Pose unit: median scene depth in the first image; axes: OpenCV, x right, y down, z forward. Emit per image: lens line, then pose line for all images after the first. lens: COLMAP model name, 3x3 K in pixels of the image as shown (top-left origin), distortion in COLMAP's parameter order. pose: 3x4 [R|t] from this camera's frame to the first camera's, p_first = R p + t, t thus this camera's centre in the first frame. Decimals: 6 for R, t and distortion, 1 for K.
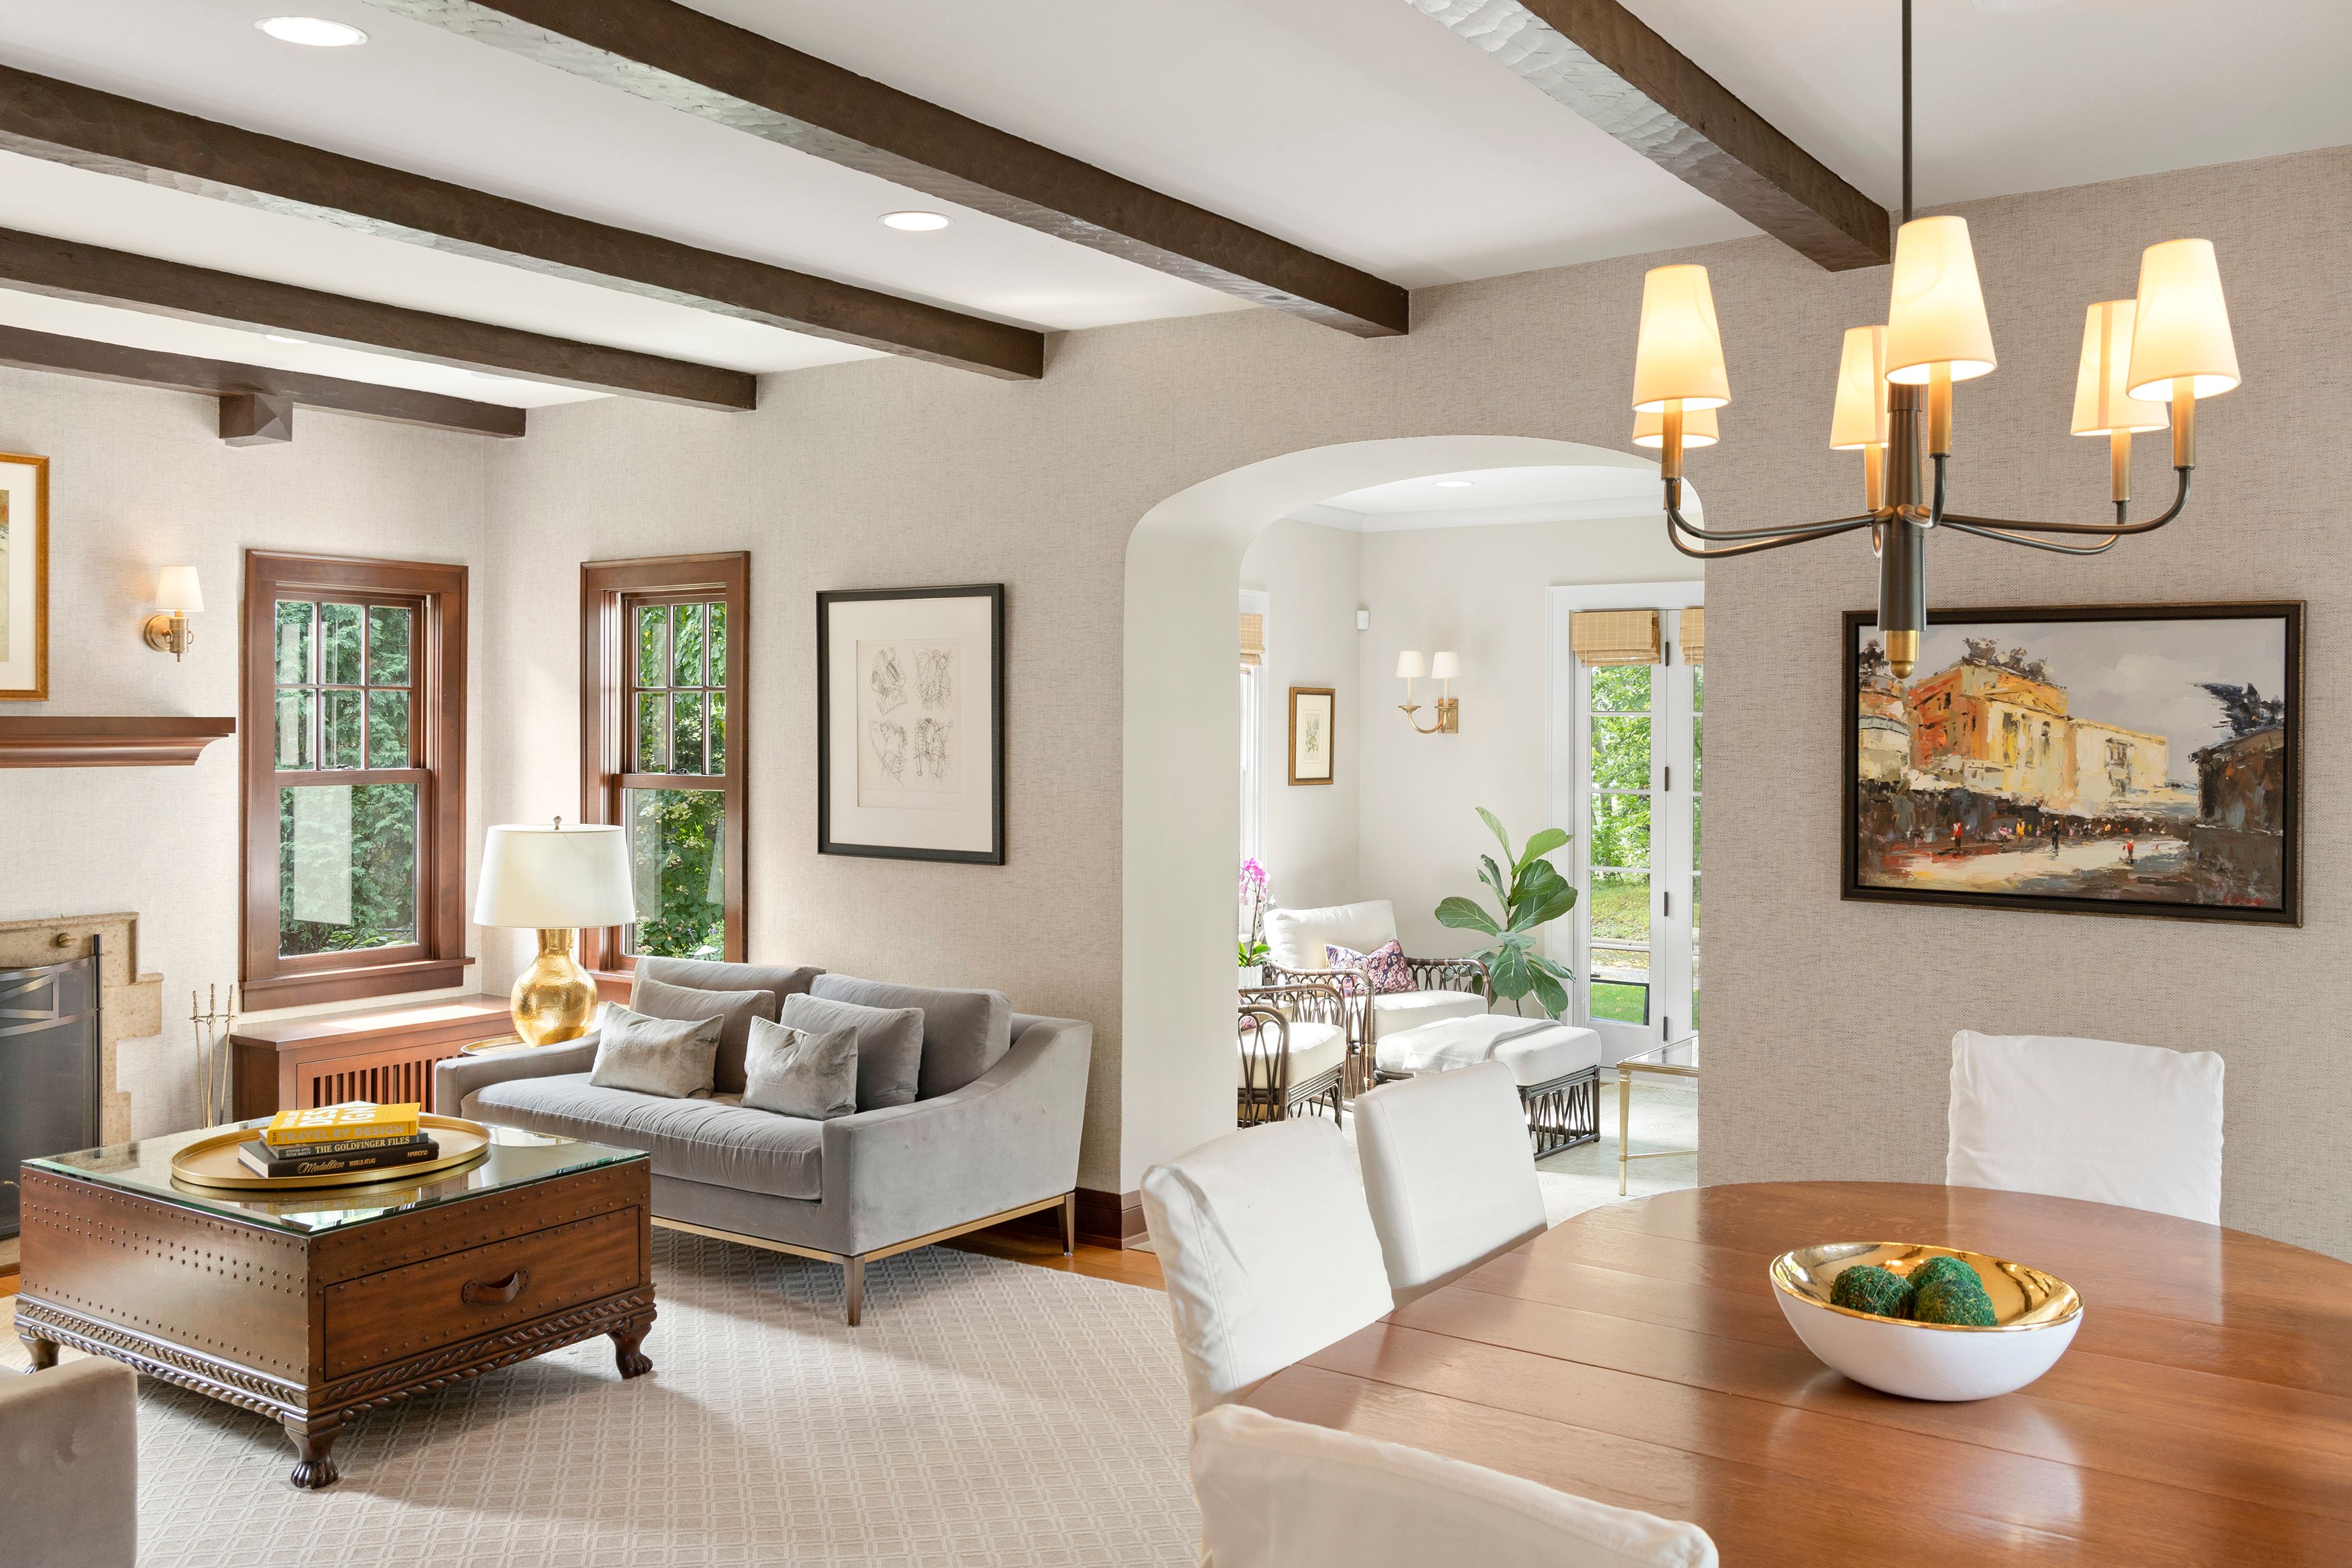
lens RADIAL K [[1953.0, 0, 1165.6], [0, 1953.0, 713.8], [0, 0, 1]] dist [0.003520, -0.000943]
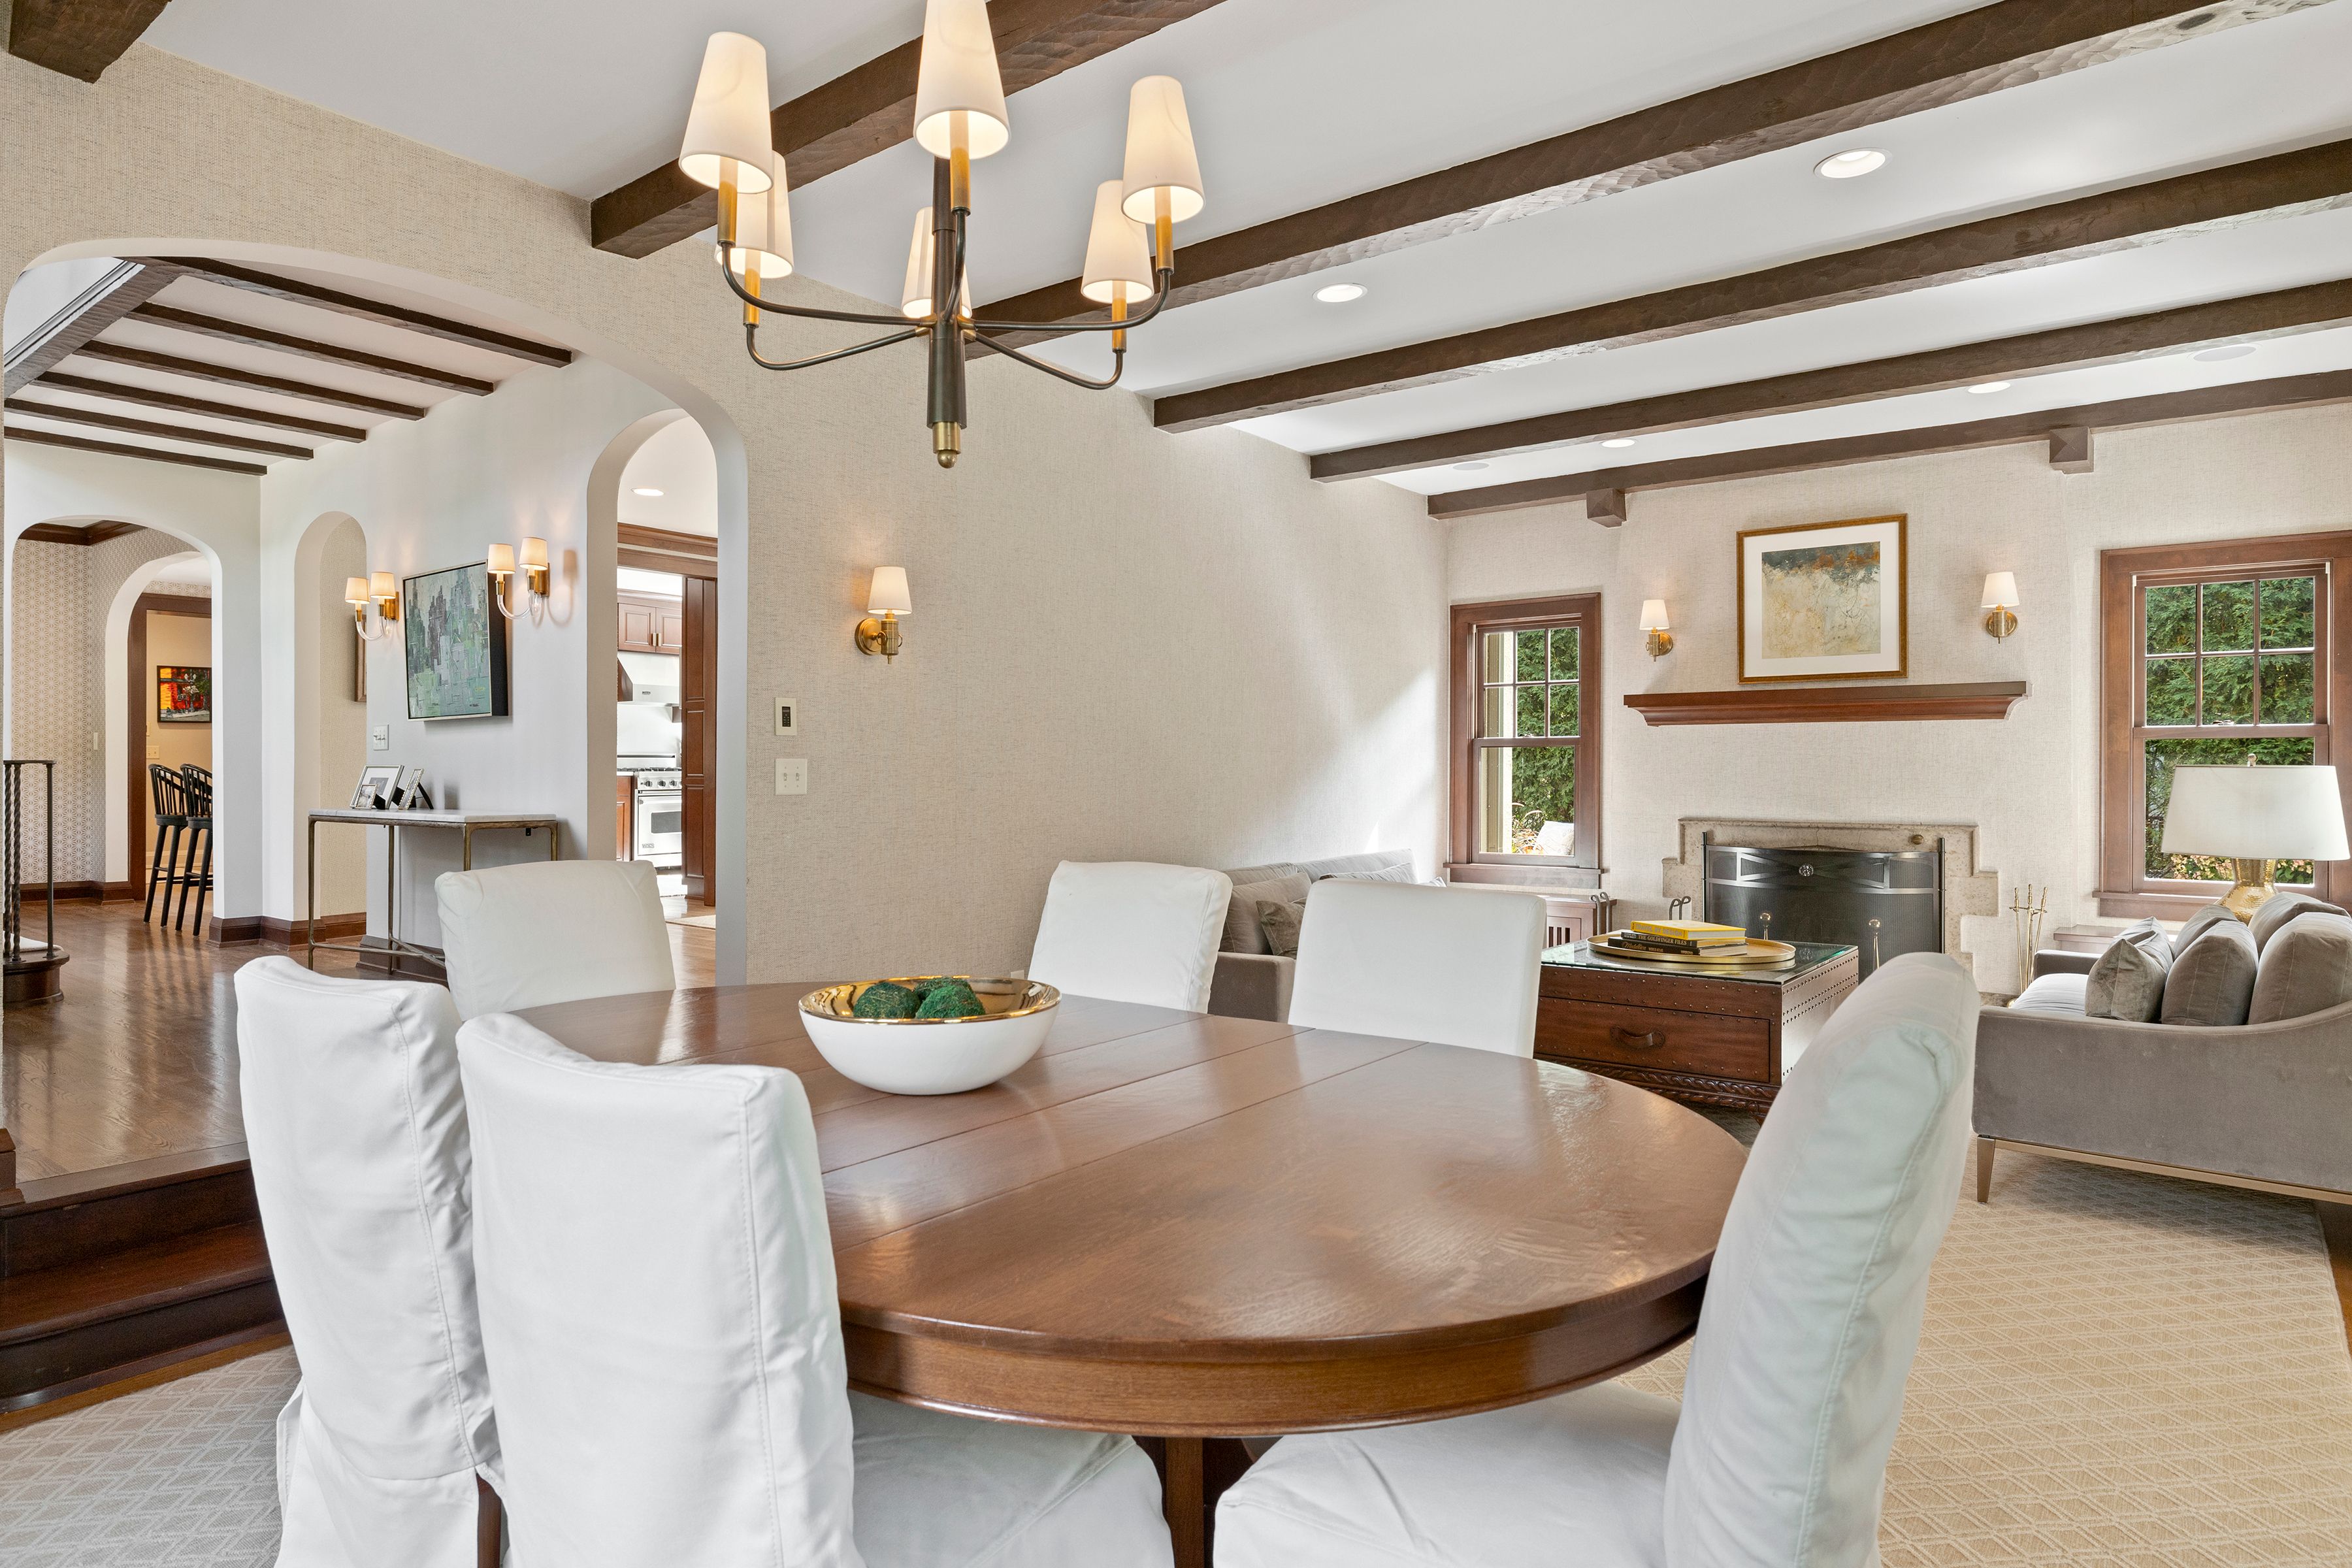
lens RADIAL K [[1338.2, 0, 1165.0], [0, 1338.2, 770.4], [0, 0, 1]] dist [-0.005162, 0.005641]
pose [[-0.042237, -0.003836, -0.999100, 0.503175], [0.000806, 0.999992, -0.003874, 0.073025], [0.999107, -0.000968, -0.042234, 0.516479]]
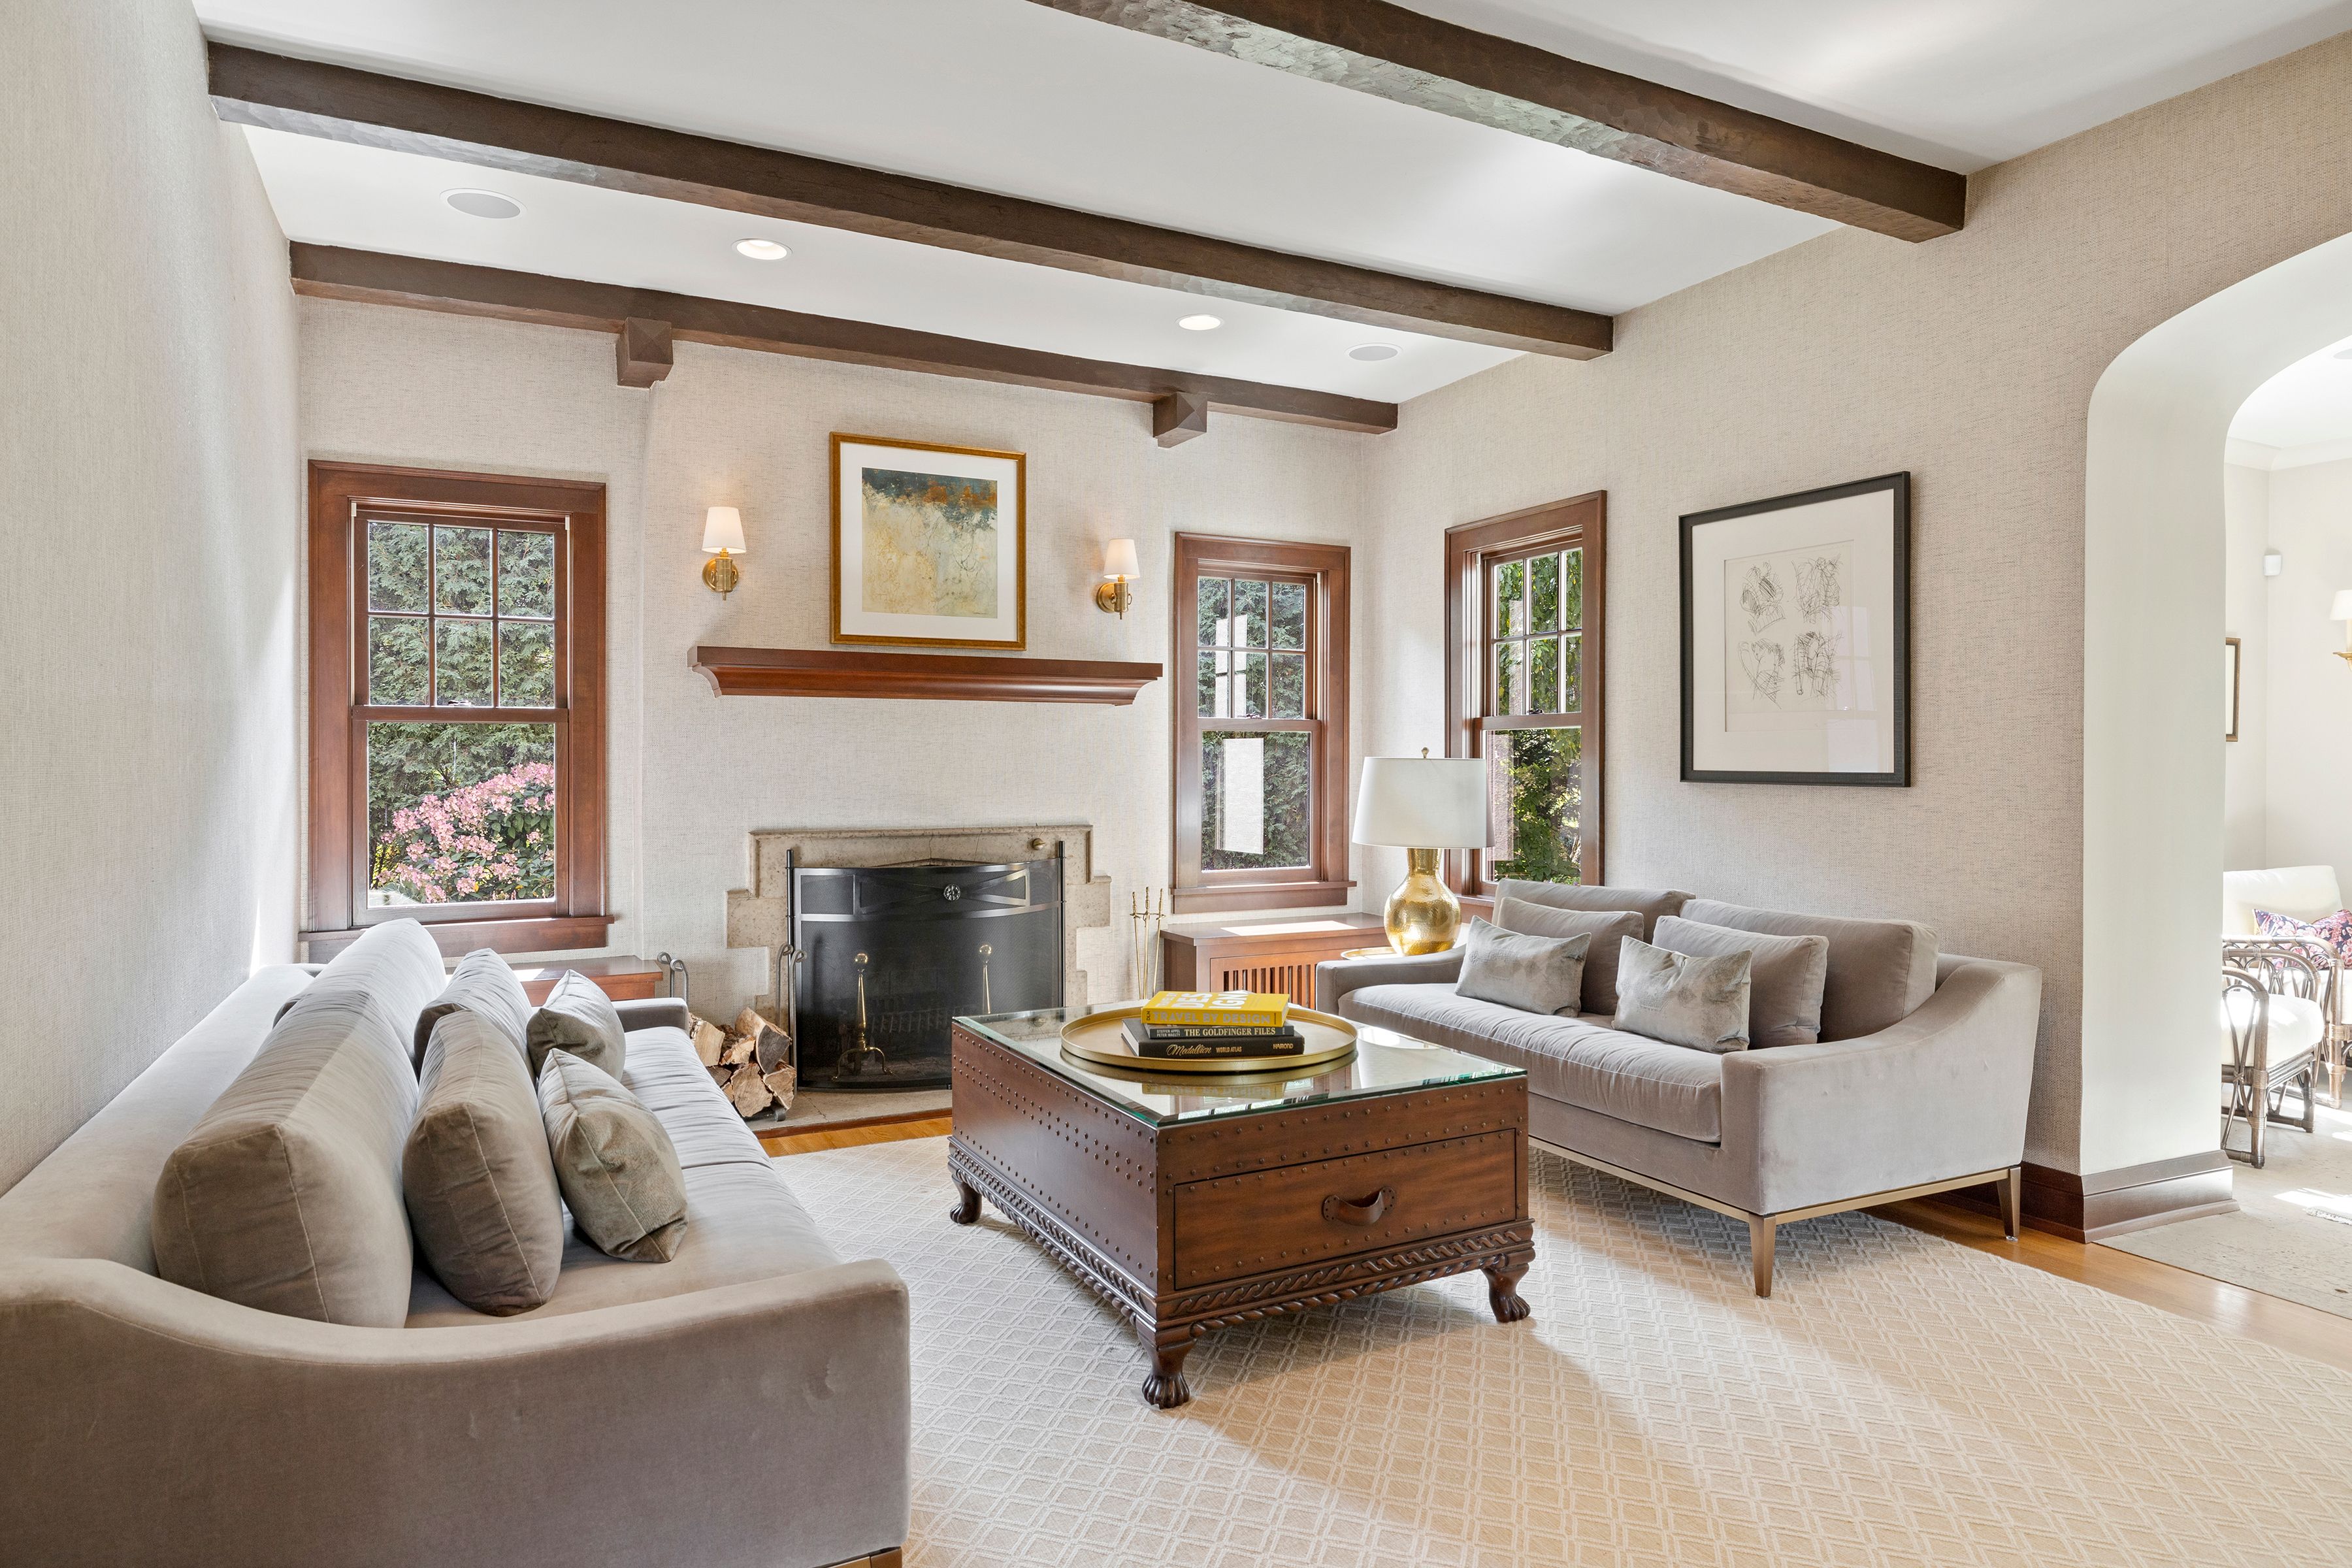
lens RADIAL K [[1338.2, 0, 1172.4], [0, 1338.2, 769.3], [0, 0, 1]] dist [-0.005162, 0.005641]
pose [[0.883173, 0.001605, -0.469044, -0.099106], [0.002498, 0.999964, 0.008125, 0.067228], [0.469041, -0.008348, 0.883137, 0.317664]]
